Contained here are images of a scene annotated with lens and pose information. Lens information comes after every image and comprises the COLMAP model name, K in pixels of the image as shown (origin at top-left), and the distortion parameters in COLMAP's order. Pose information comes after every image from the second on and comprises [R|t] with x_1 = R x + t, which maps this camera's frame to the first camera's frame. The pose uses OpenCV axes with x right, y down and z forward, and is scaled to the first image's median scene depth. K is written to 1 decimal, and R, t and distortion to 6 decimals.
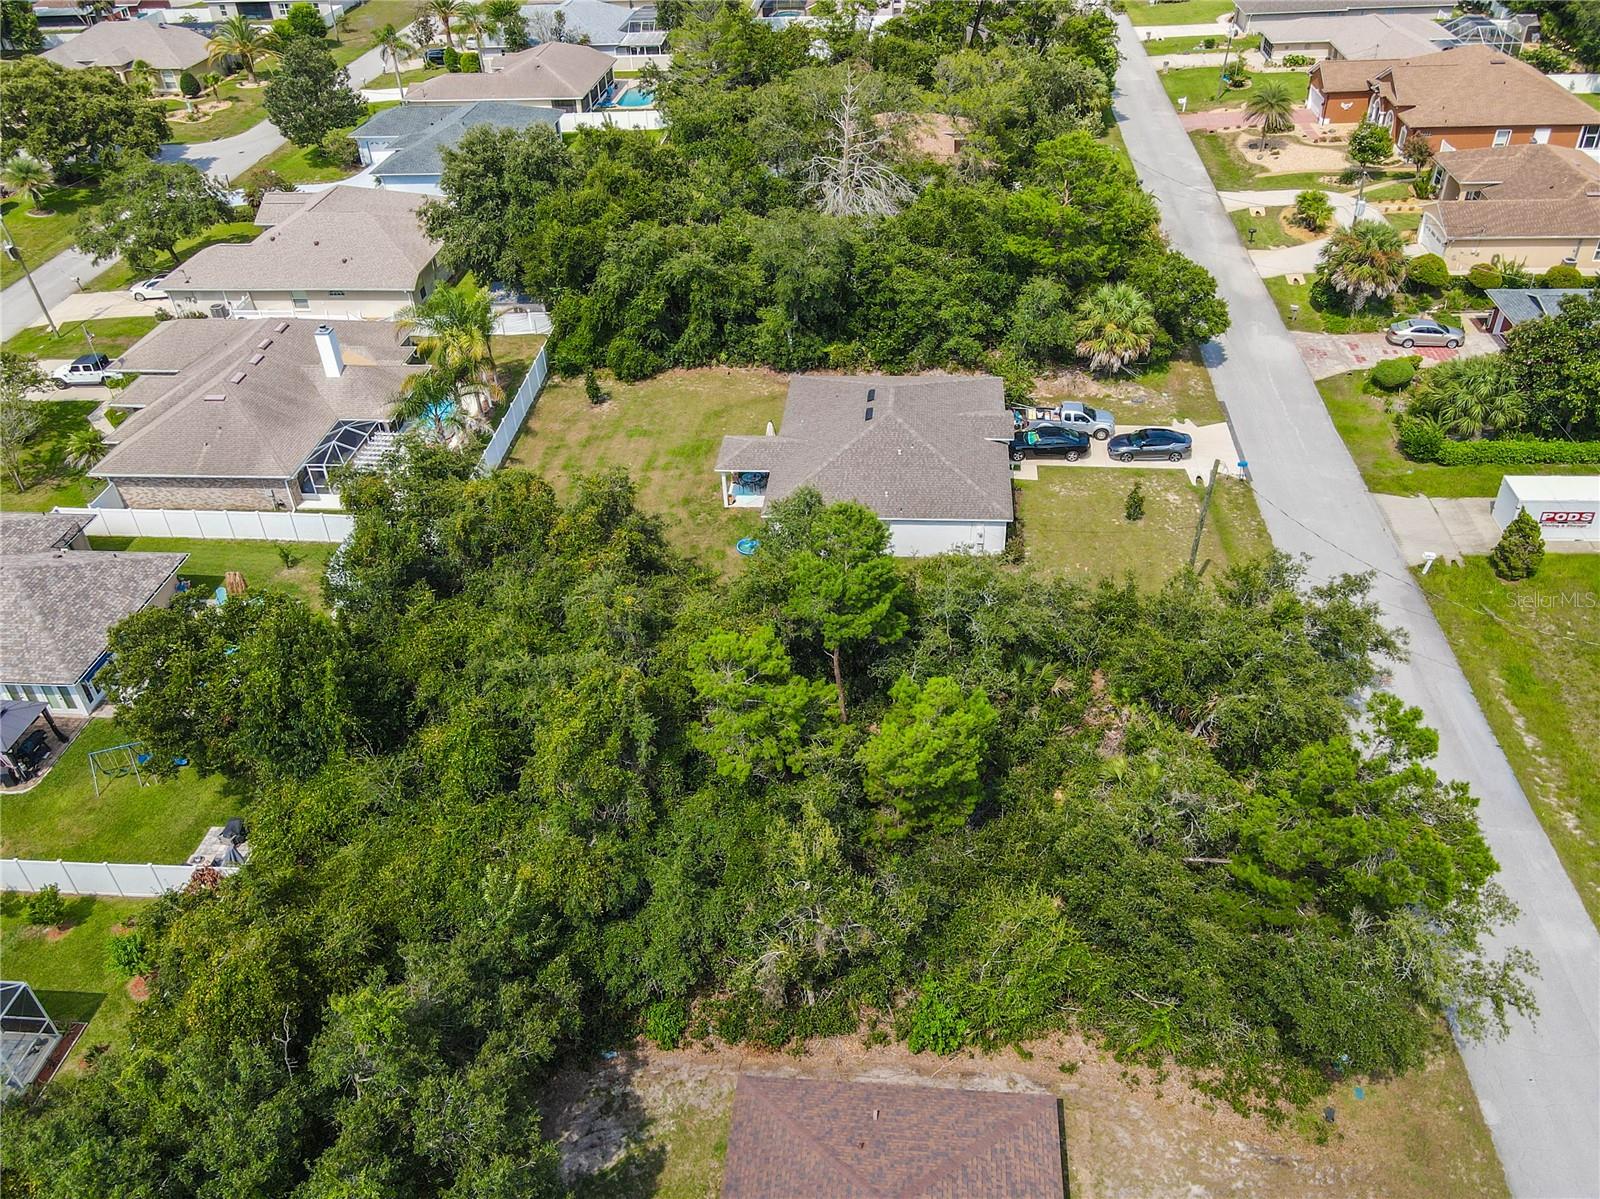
lens RADIAL K [[1201.6, 0, 795.1], [0, 1201.6, 563.2], [0, 0, 1]] dist [0.005505, 0.025888]
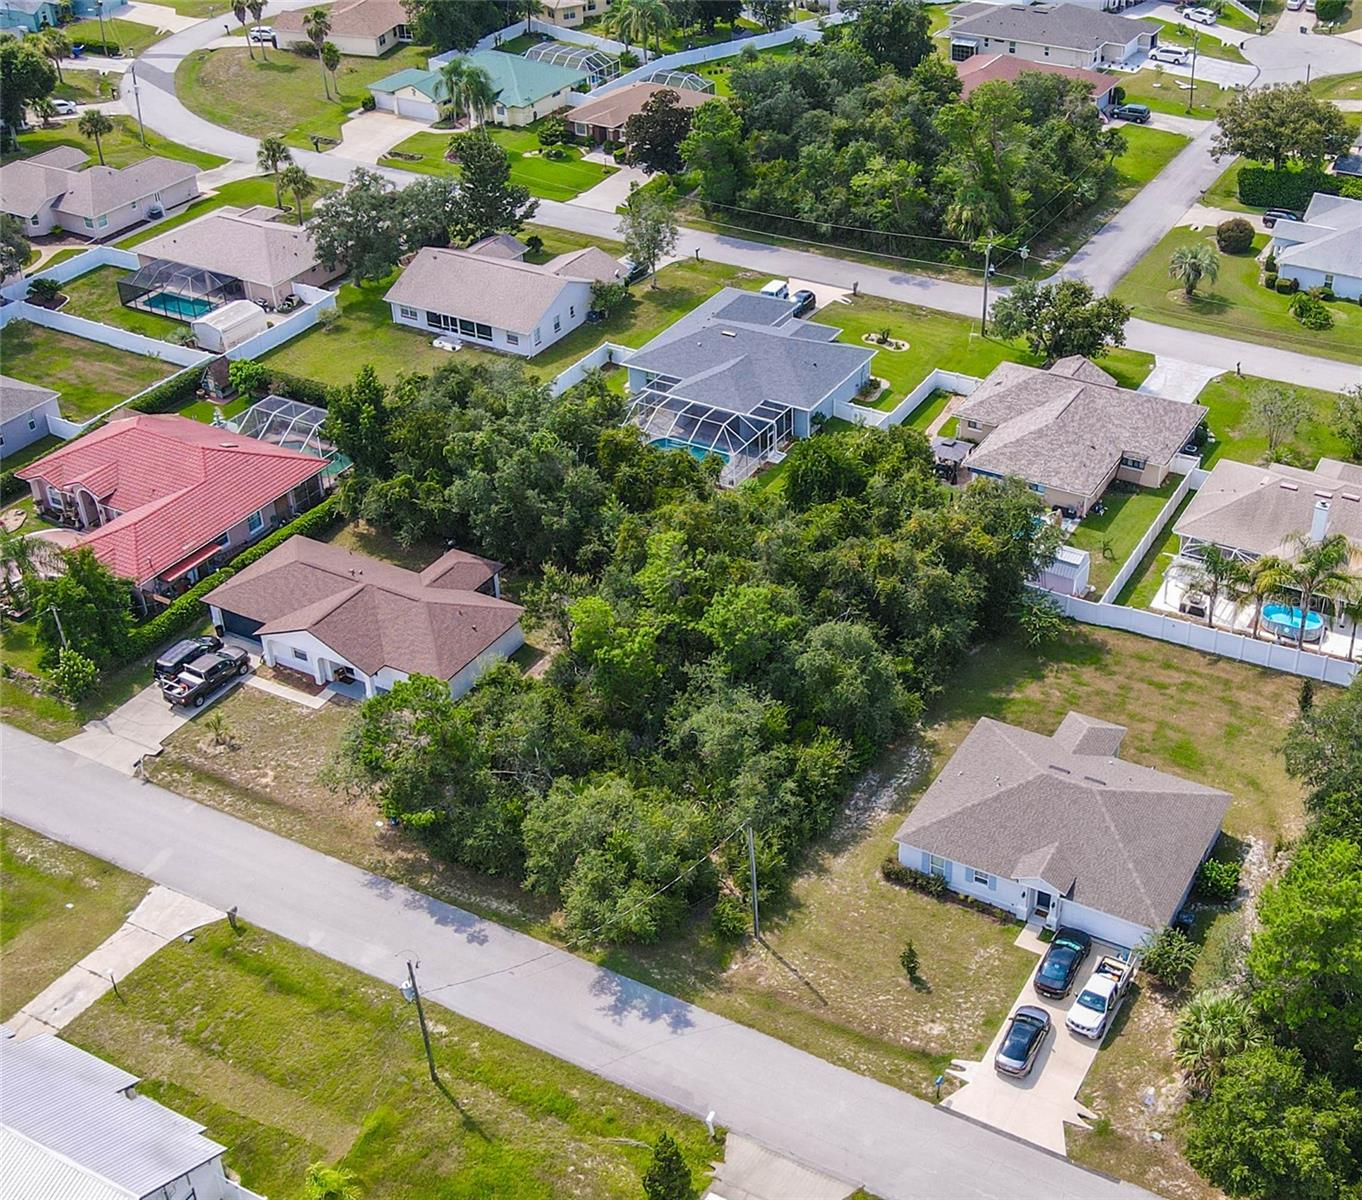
lens RADIAL K [[1771.2, 0, 808.4], [0, 1771.2, 599.5], [0, 0, 1]] dist [0.003237, 0.039806]
pose [[-0.366535, 0.554154, -0.747372, 1.166752], [-0.528942, 0.536727, 0.657377, -1.060779], [0.765423, 0.636268, 0.096386, 0.569898]]
